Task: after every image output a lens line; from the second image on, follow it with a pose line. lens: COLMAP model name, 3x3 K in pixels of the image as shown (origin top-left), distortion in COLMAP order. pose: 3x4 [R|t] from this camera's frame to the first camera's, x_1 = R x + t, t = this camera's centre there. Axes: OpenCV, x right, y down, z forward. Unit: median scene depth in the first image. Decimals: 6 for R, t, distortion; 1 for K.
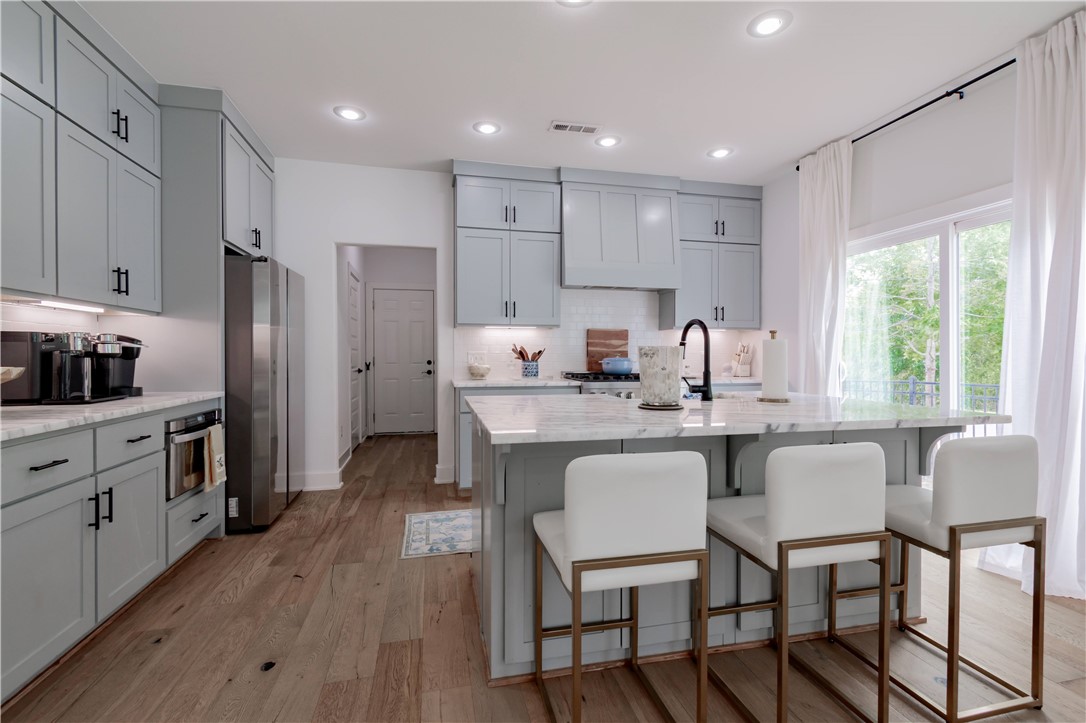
lens RADIAL K [[488.1, 0, 548.7], [0, 488.1, 357.2], [0, 0, 1]] dist [0.005267, -0.001501]
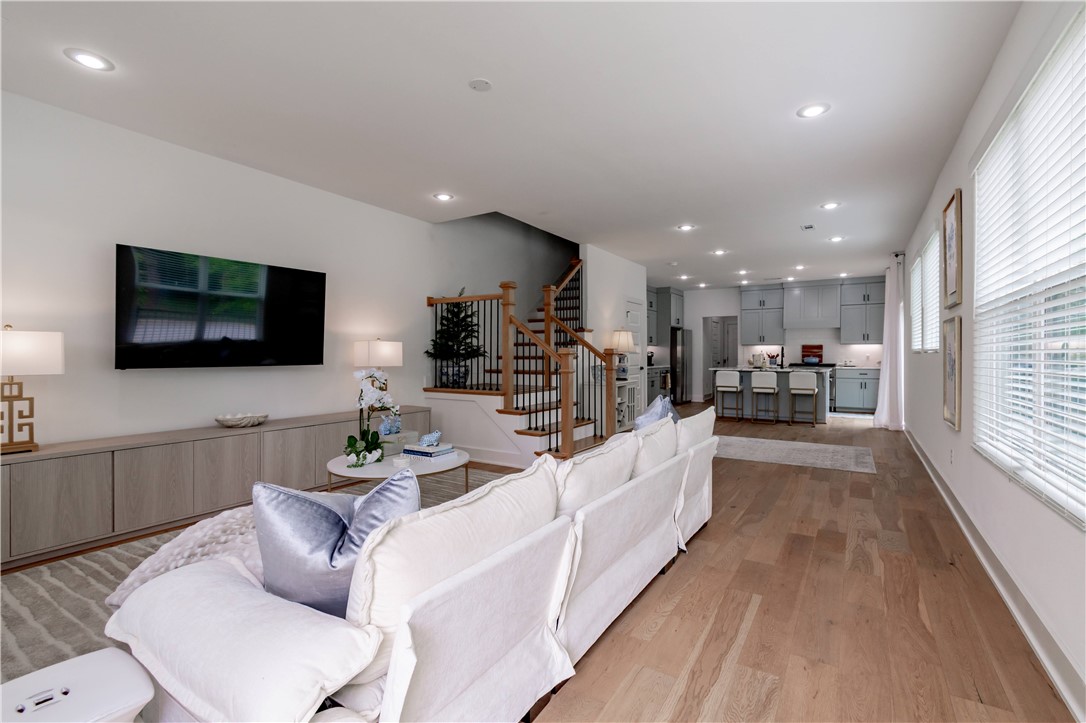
lens RADIAL K [[488.1, 0, 562.8], [0, 488.1, 360.7], [0, 0, 1]] dist [0.005267, -0.001501]
pose [[0.711452, 0.007108, -0.702699, 1.454706], [-0.003493, 0.999972, 0.006578, 0.009442], [0.702726, -0.002226, 0.711457, -2.360625]]
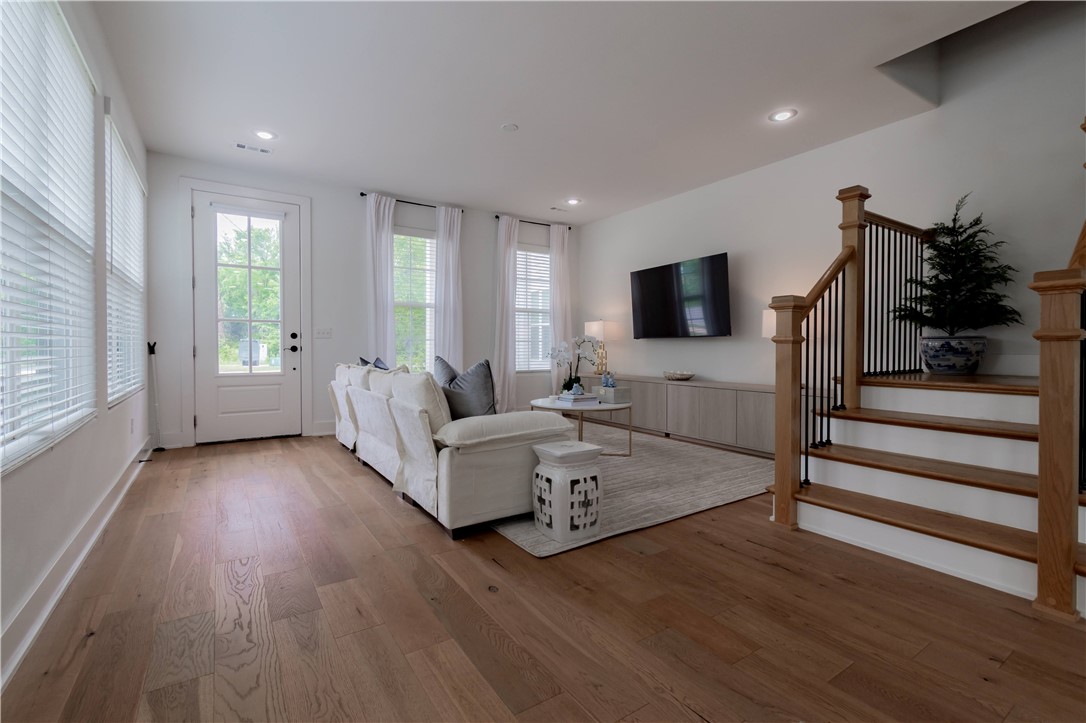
lens RADIAL K [[488.1, 0, 544.1], [0, 488.1, 350.4], [0, 0, 1]] dist [0.005267, -0.001501]
pose [[-0.939475, -0.000224, -0.342619, 1.035947], [-0.004140, 0.999934, 0.010698, 0.066957], [0.342594, 0.011469, -0.939414, -0.484797]]
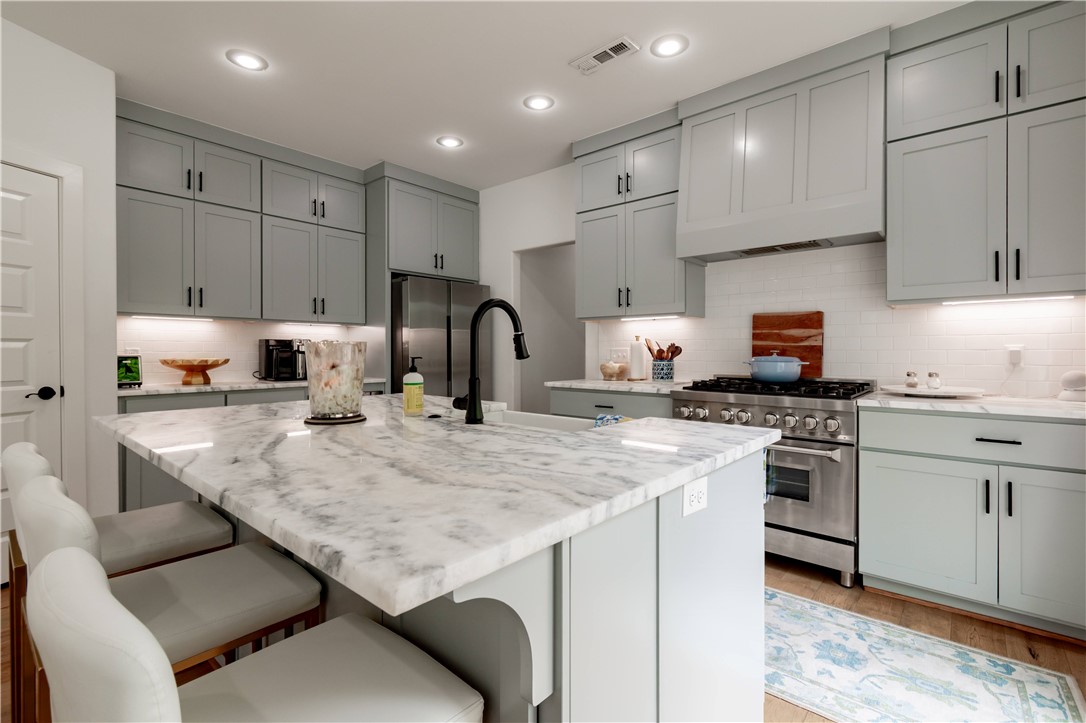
lens RADIAL K [[488.1, 0, 549.7], [0, 488.1, 352.6], [0, 0, 1]] dist [0.005267, -0.001501]
pose [[0.589032, 0.001327, -0.808108, 0.745181], [-0.004059, 0.999991, -0.001316, -0.003456], [0.808099, 0.004055, 0.589032, 0.578190]]
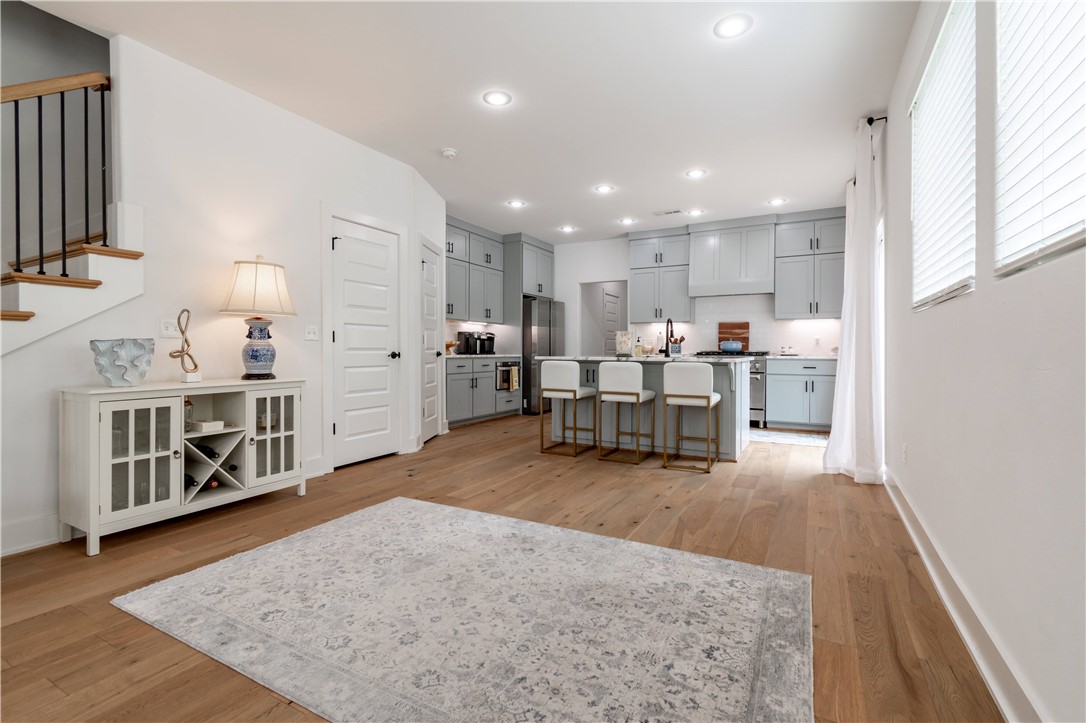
lens RADIAL K [[488.1, 0, 552.8], [0, 488.1, 352.5], [0, 0, 1]] dist [0.005267, -0.001501]
pose [[0.746186, 0.004767, -0.665720, 1.118700], [-0.007321, 0.999973, -0.001045, 0.062534], [0.665697, 0.005654, 0.746201, -0.744682]]
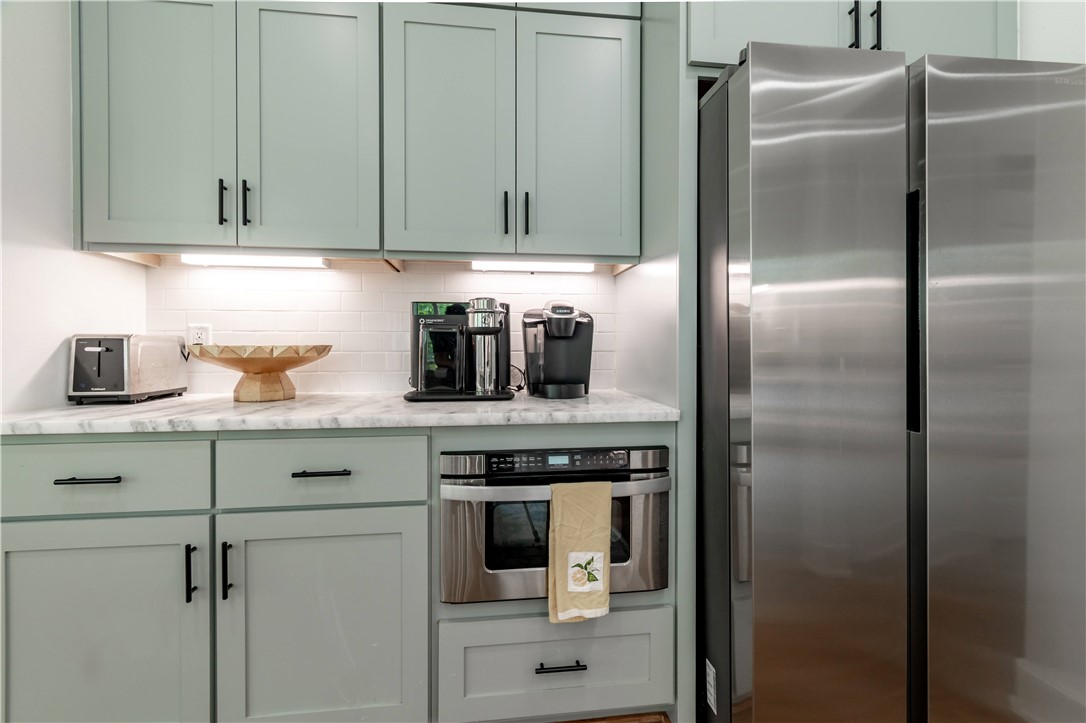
lens RADIAL K [[488.1, 0, 541.4], [0, 488.1, 351.5], [0, 0, 1]] dist [0.005267, -0.001501]
pose [[-0.108367, 0.003441, -0.994105, -0.221590], [-0.006339, 0.999971, 0.004152, 0.016498], [0.994091, 0.006752, -0.108342, 0.952561]]
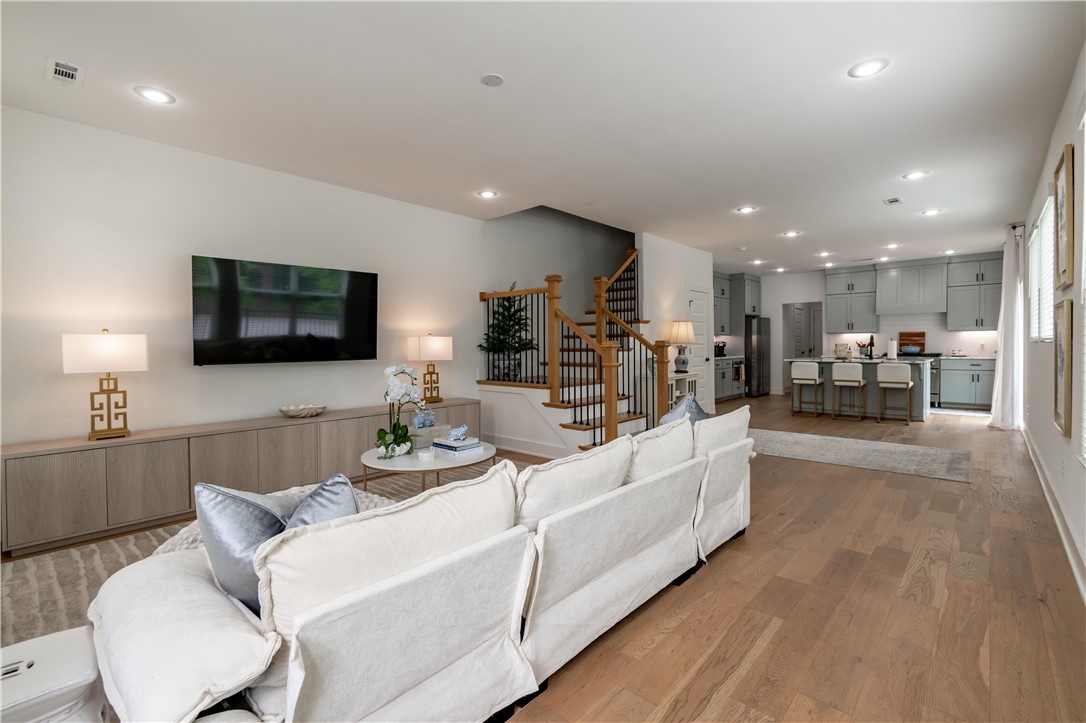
lens RADIAL K [[488.1, 0, 557.5], [0, 488.1, 355.0], [0, 0, 1]] dist [0.005267, -0.001501]
pose [[0.575340, 0.010900, -0.817842, 1.518282], [0.004331, 0.999857, 0.016373, -0.003721], [0.817903, -0.012962, 0.575210, -2.242832]]
